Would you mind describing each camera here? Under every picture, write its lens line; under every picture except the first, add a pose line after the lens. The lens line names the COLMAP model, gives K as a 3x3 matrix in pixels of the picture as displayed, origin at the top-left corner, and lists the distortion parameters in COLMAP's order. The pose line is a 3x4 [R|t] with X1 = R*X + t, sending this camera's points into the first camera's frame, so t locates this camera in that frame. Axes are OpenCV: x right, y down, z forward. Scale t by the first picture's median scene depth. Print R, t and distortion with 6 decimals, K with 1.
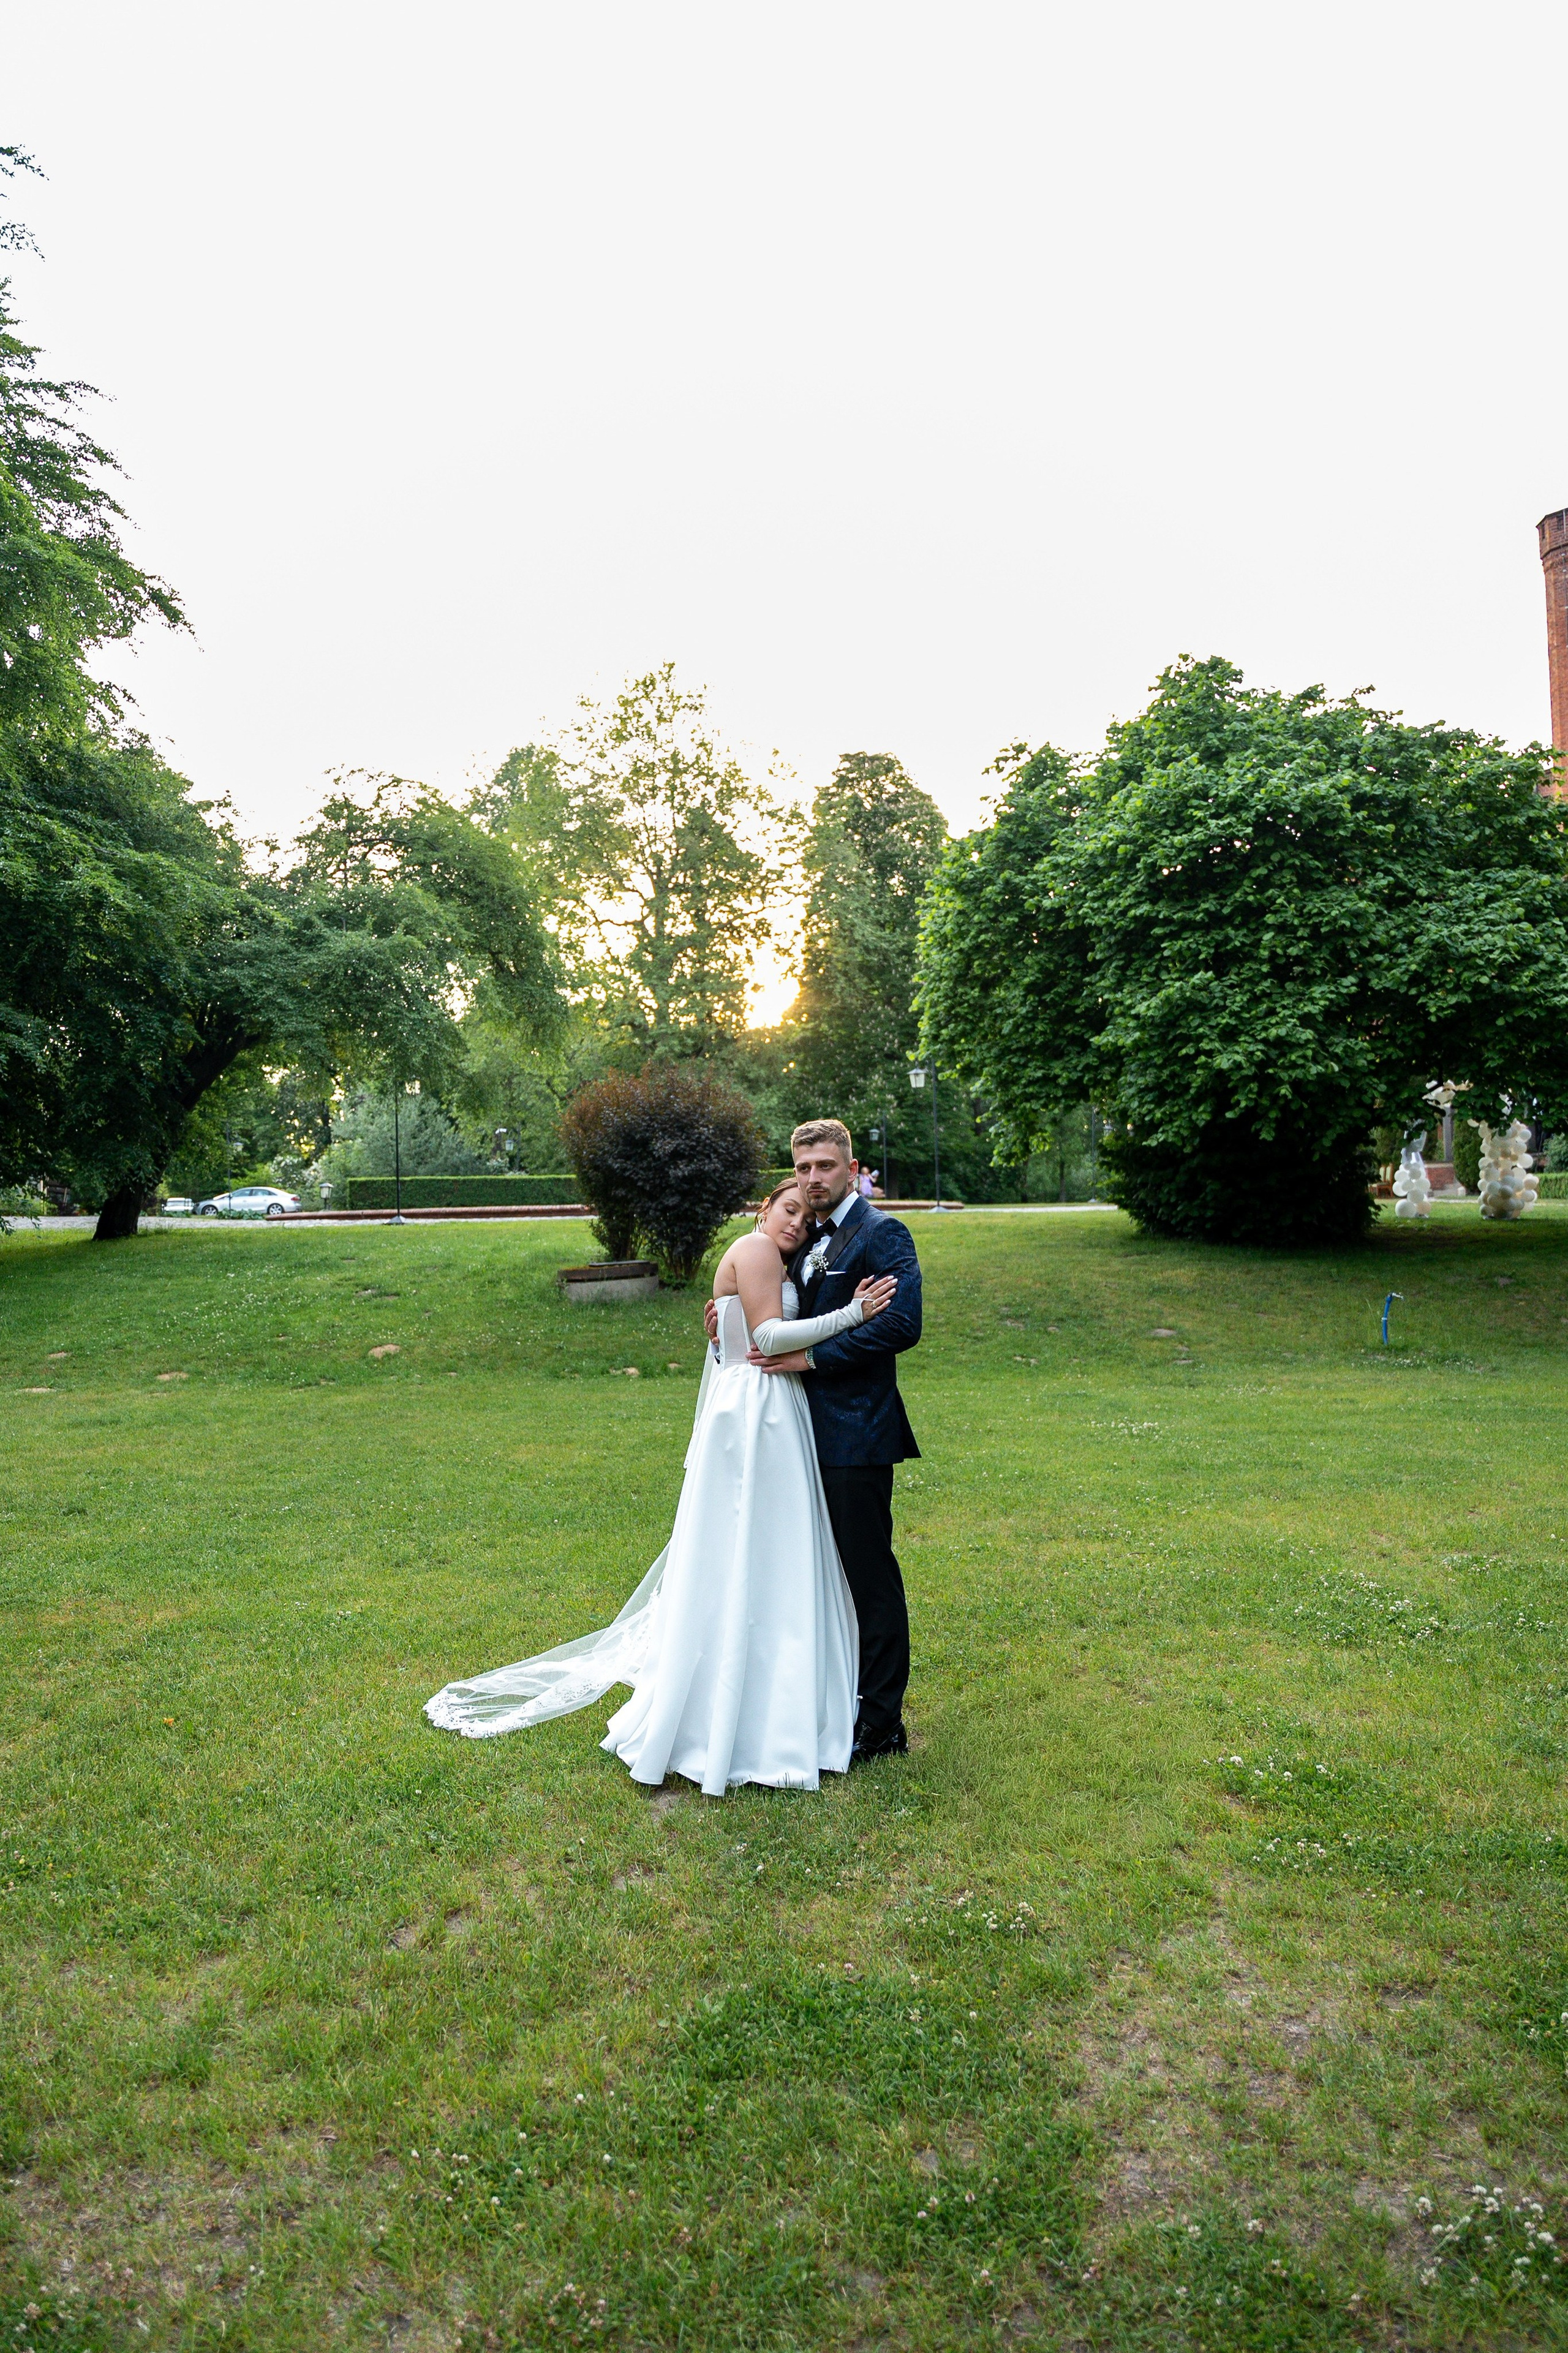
lens RADIAL K [[1676.4, 0, 739.3], [0, 1676.4, 1173.0], [0, 0, 1]] dist [-0.008933, -0.002318]
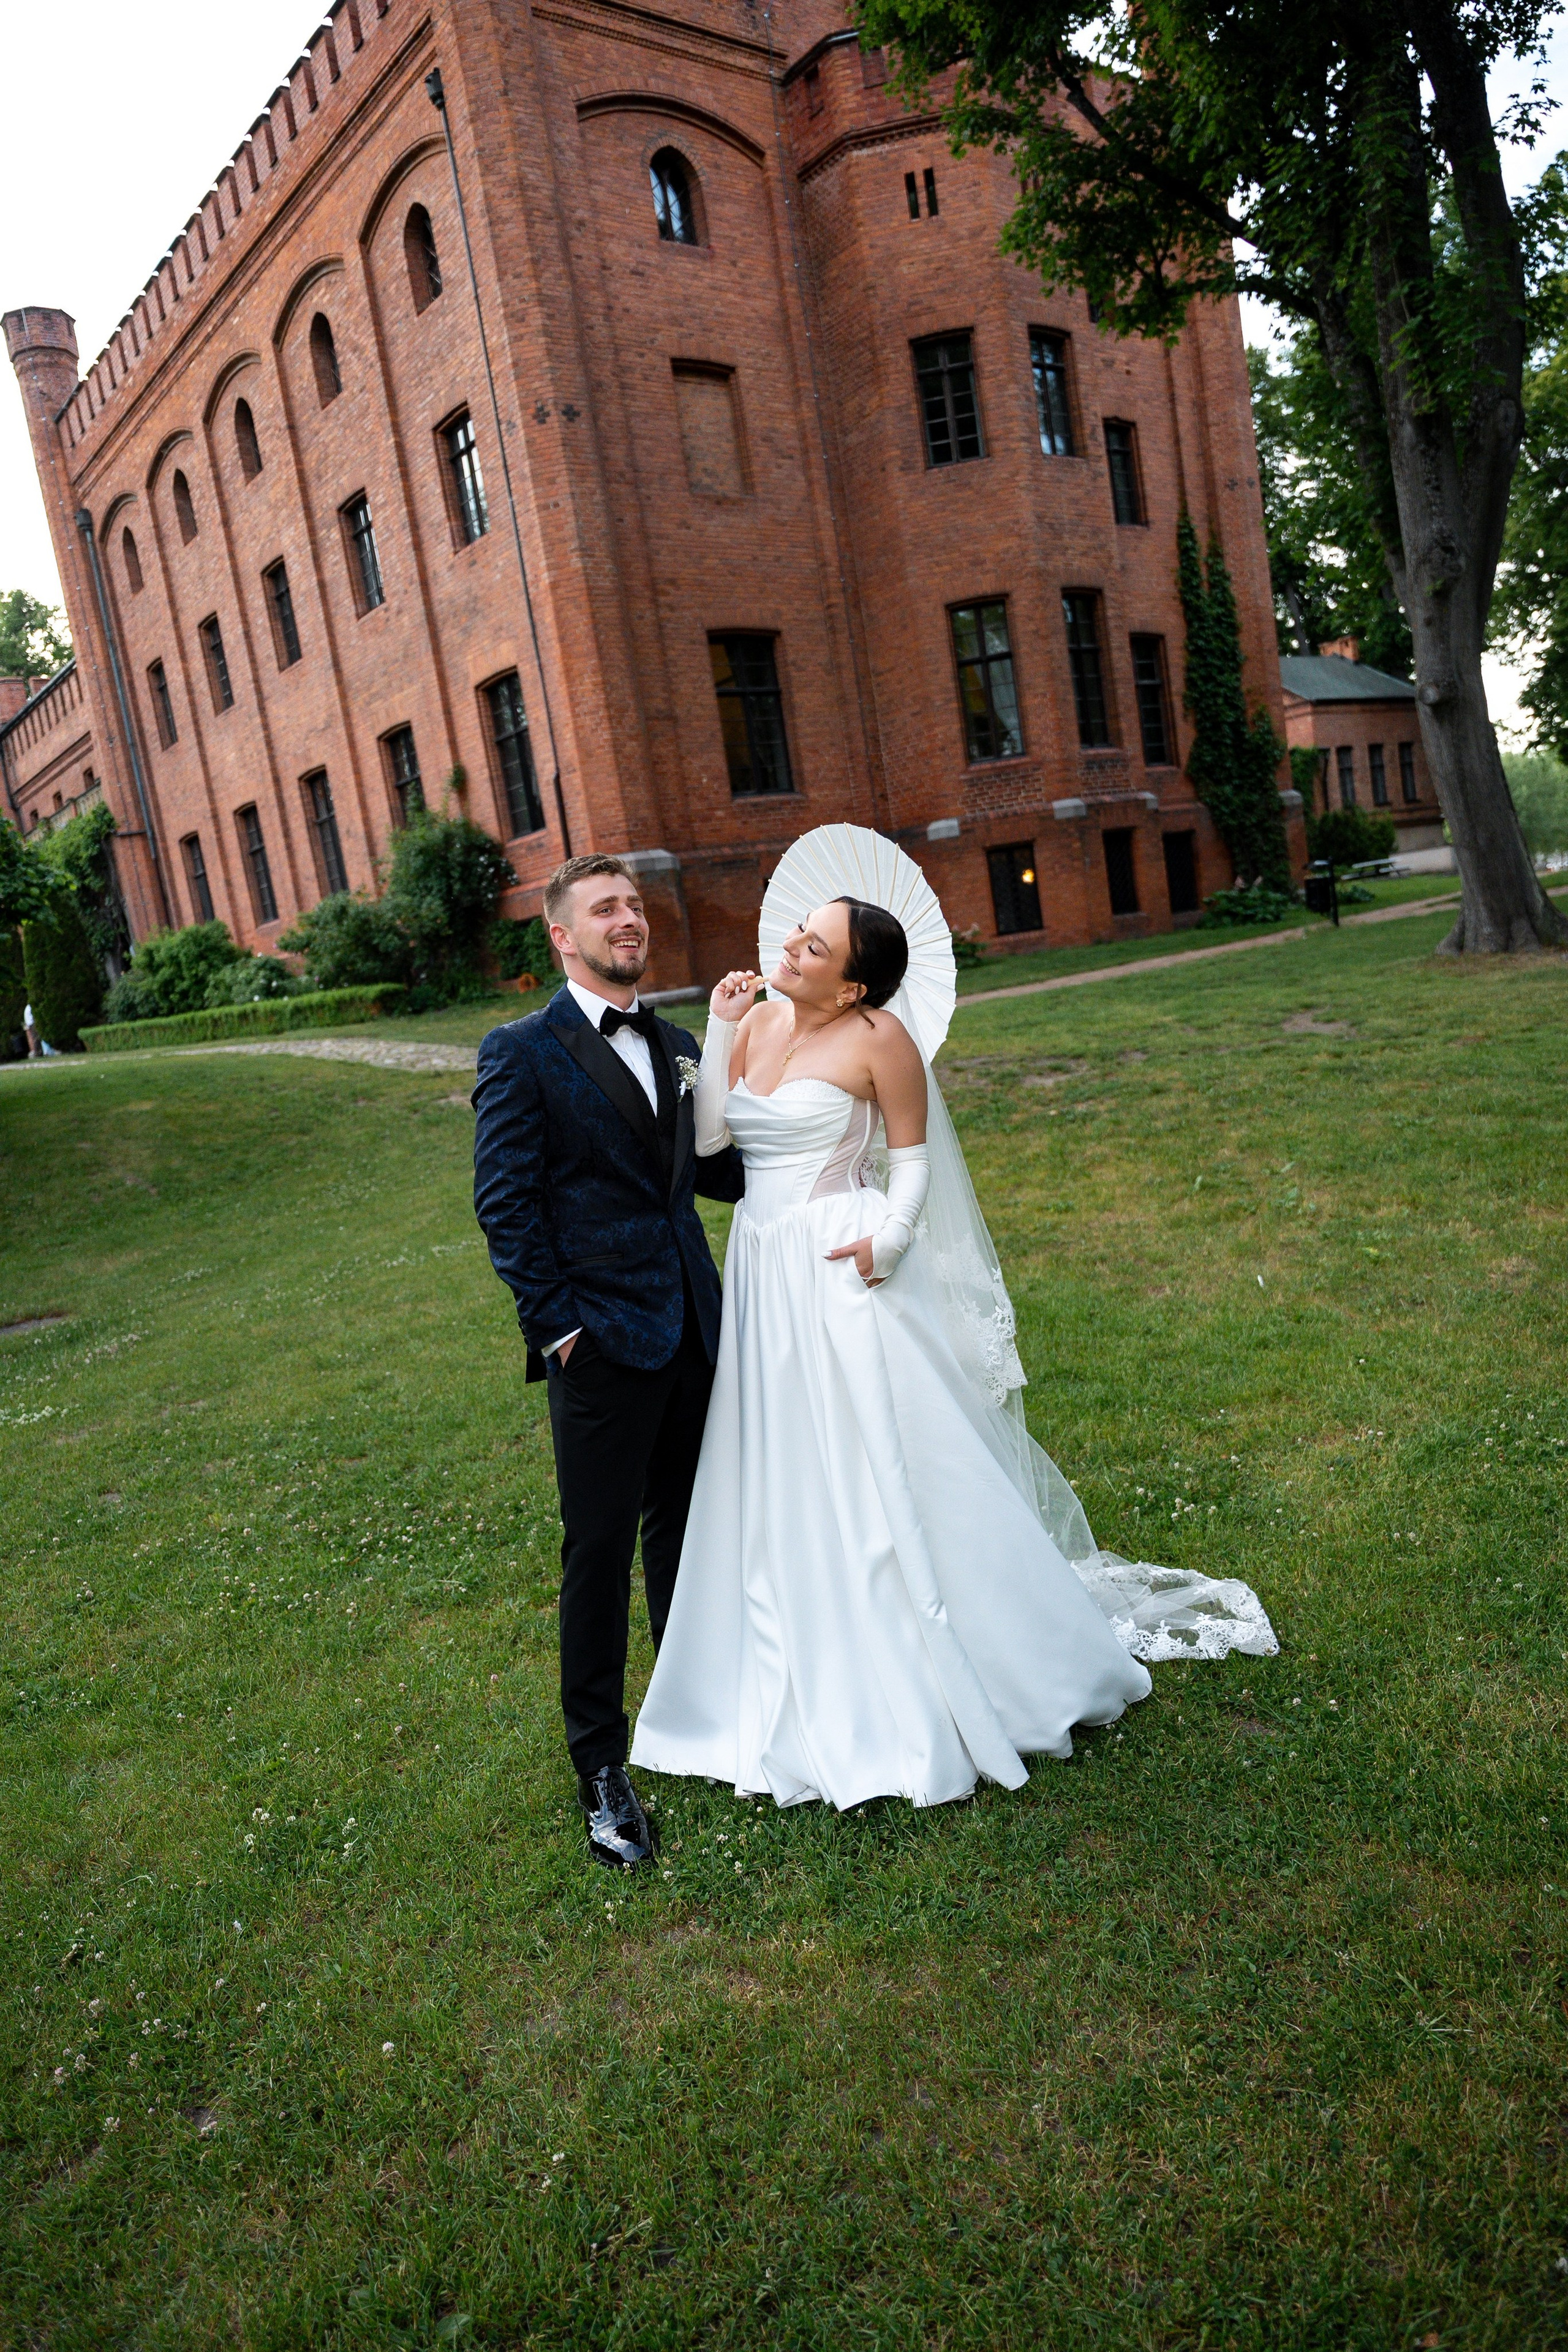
lens RADIAL K [[1554.4, 0, 798.4], [0, 1554.4, 1176.2], [0, 0, 1]] dist [-0.000216, -0.015530]
pose [[0.731377, -0.184815, 0.656454, 0.352854], [0.116018, 0.982266, 0.147284, -0.000580], [-0.672033, -0.031560, 0.739849, 0.135230]]
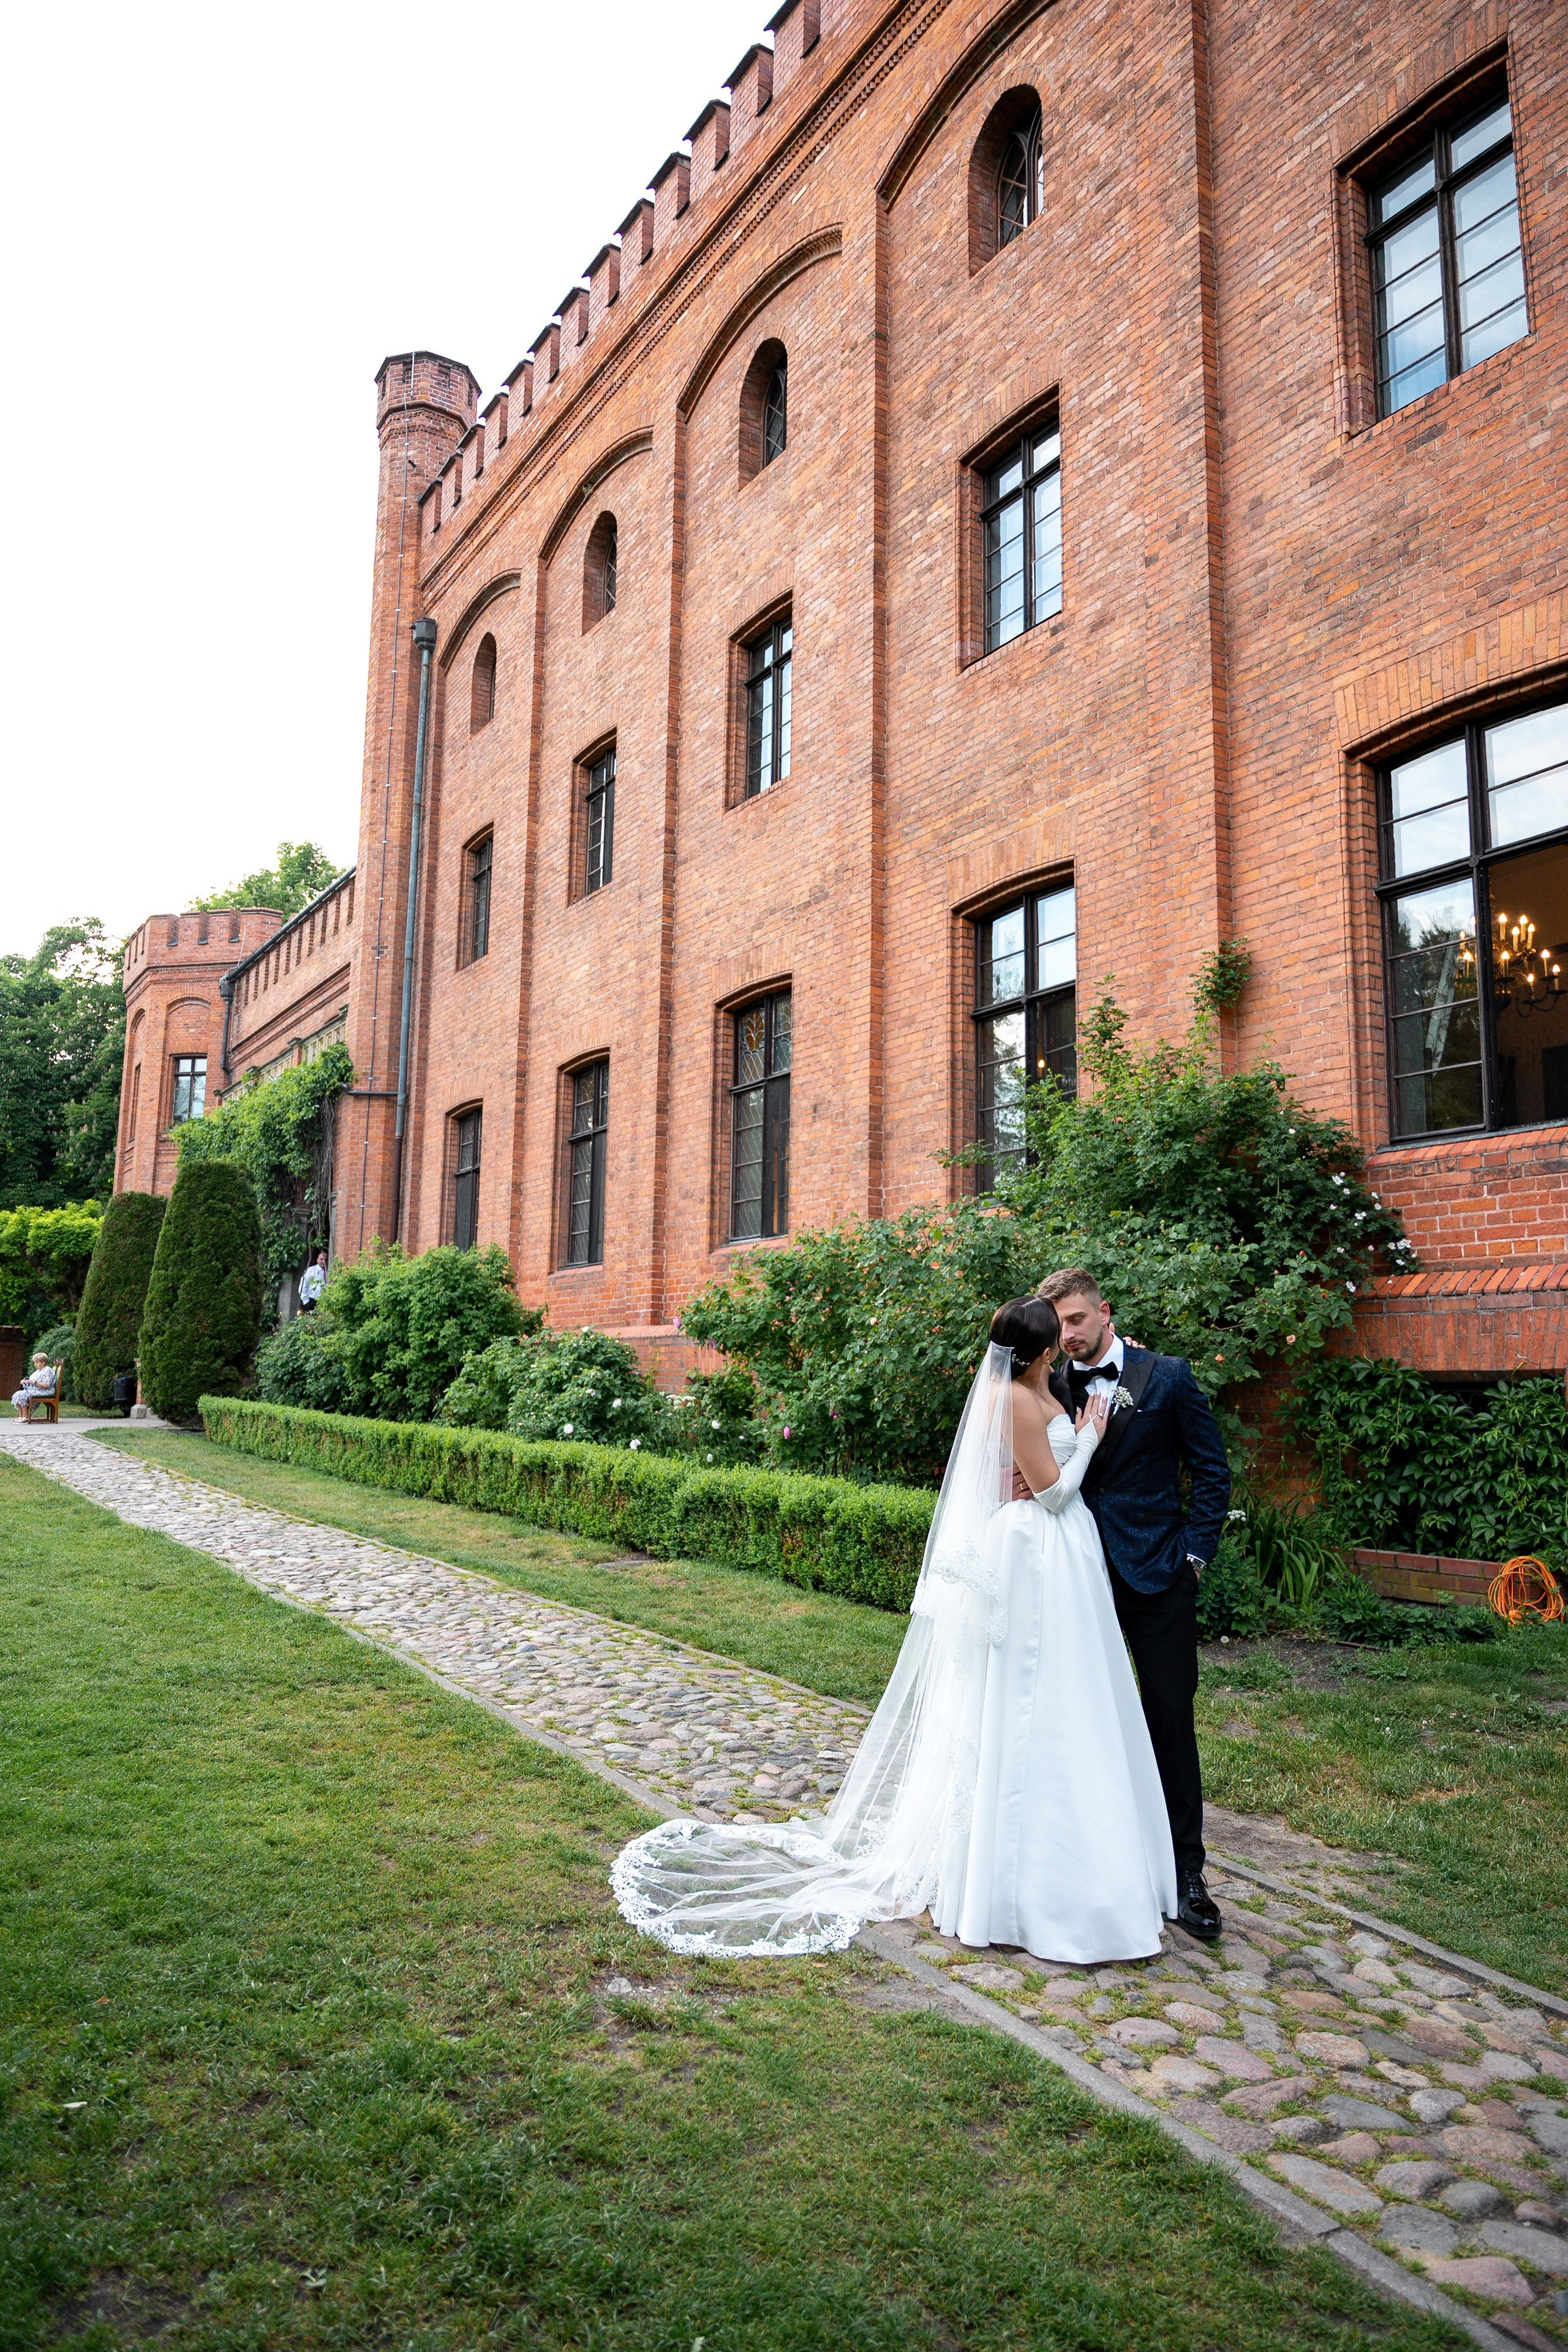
lens RADIAL K [[1542.9, 0, 788.3], [0, 1542.9, 1177.5], [0, 0, 1]] dist [-0.003739, -0.003463]
pose [[0.802843, 0.117408, 0.584515, 0.678680], [-0.053431, 0.990642, -0.125596, -0.037065], [-0.593791, 0.069603, 0.801603, 1.042108]]
